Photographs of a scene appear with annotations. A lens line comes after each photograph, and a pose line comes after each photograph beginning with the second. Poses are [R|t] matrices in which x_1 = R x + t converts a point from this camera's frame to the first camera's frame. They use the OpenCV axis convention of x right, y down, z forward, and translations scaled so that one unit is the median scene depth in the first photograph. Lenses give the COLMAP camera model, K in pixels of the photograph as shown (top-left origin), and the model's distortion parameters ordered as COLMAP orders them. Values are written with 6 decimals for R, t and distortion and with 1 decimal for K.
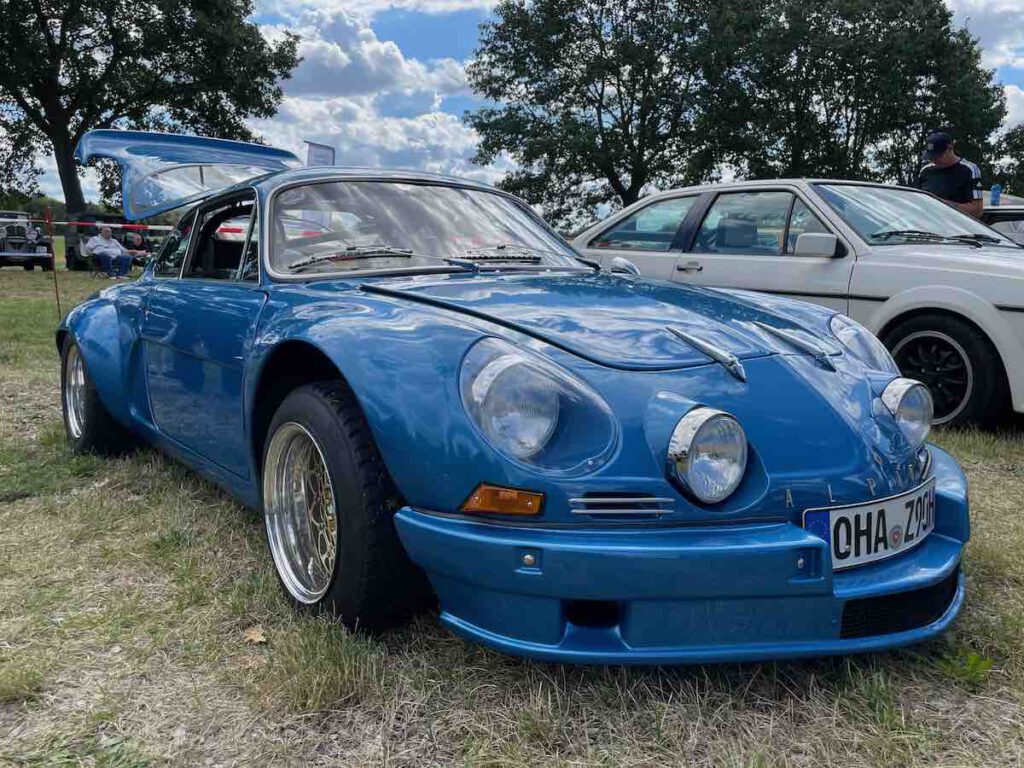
lens RADIAL K [[828.3, 0, 512.0], [0, 828.3, 384.0], [0, 0, 1]] dist [0.004258, 0.001599]
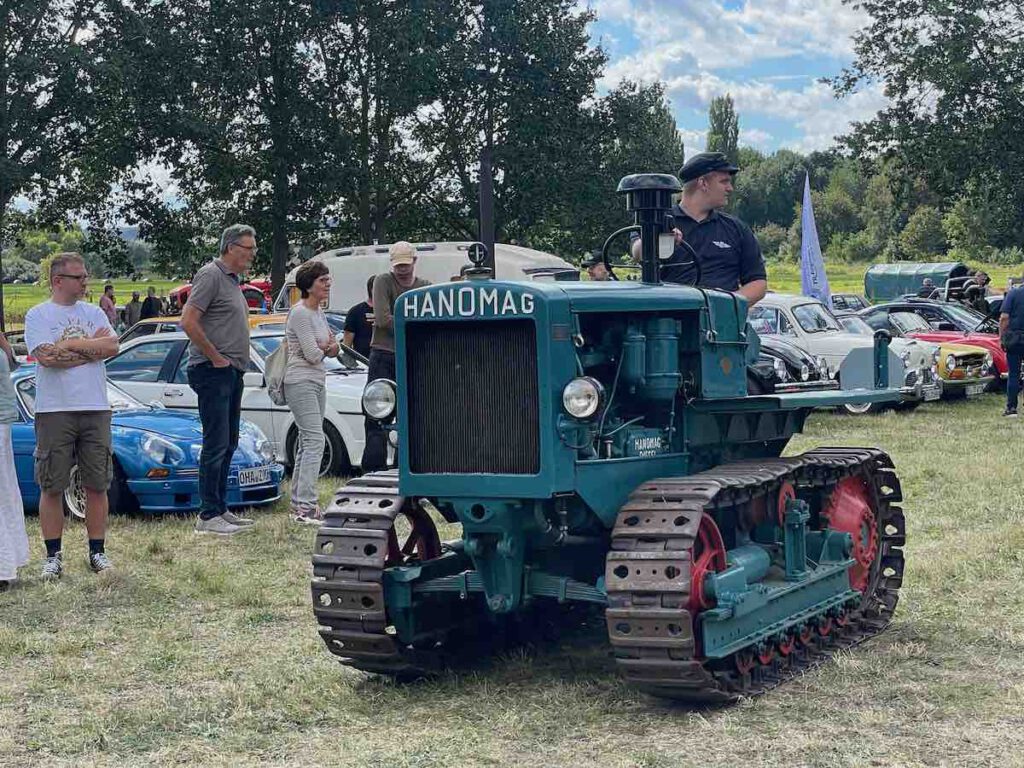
lens RADIAL K [[2066.2, 0, 512.0], [0, 2066.2, 384.0], [0, 0, 1]] dist [0.425423, -0.045793]
pose [[0.913251, -0.045767, 0.404818, -0.116572], [0.088331, 0.992277, -0.087087, 0.034472], [-0.397705, 0.115290, 0.910241, -0.413288]]
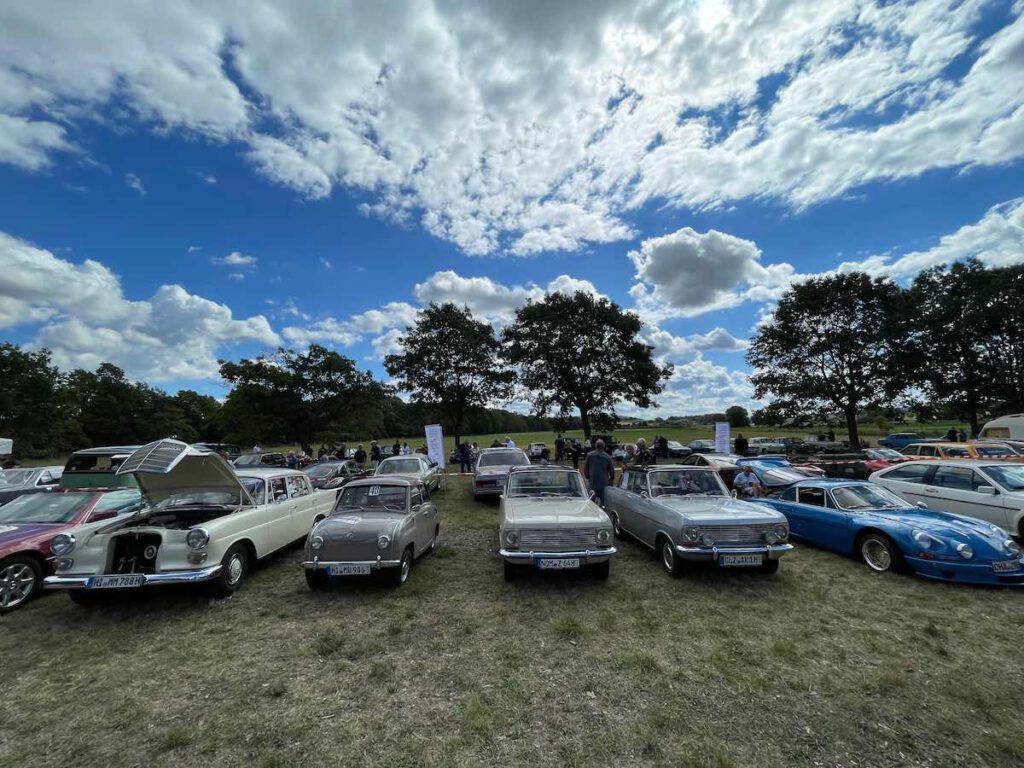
lens RADIAL K [[411.6, 0, 512.0], [0, 411.6, 384.0], [0, 0, 1]] dist [0.001268, 0.000272]
pose [[0.864654, -0.093164, -0.493654, -0.056597], [-0.041062, 0.966259, -0.254277, -0.011099], [0.500687, 0.240133, 0.831654, -0.192927]]
